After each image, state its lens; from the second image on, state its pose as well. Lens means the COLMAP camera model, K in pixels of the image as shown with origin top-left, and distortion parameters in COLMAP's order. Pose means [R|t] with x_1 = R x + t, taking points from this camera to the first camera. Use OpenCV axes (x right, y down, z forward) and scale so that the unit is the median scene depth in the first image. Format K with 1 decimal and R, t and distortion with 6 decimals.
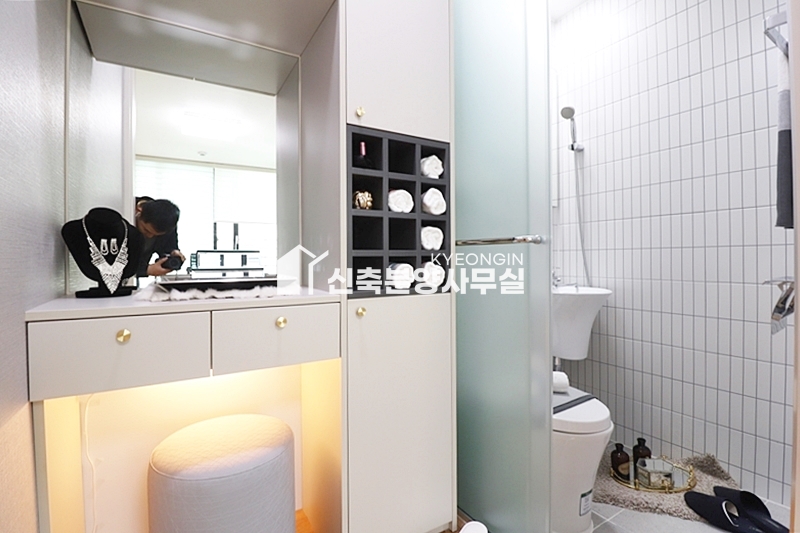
lens RADIAL K [[374.1, 0, 399.3], [0, 374.1, 266.9], [0, 0, 1]] dist [-0.022328, -0.003715]
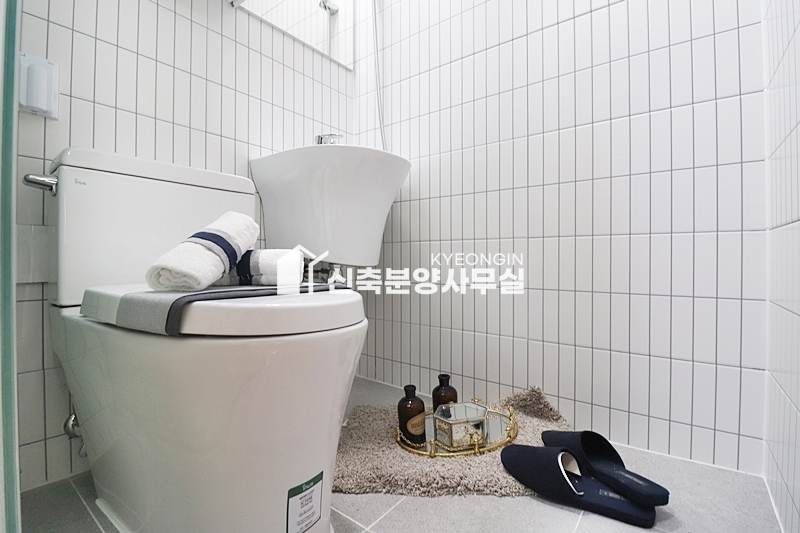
lens RADIAL K [[374.1, 0, 398.1], [0, 374.1, 263.7], [0, 0, 1]] dist [-0.022328, -0.003715]
pose [[0.931645, 0.006597, 0.363311, 0.380217], [-0.008211, 0.999962, 0.002896, 0.298769], [-0.363278, -0.005681, 0.931664, 0.470359]]
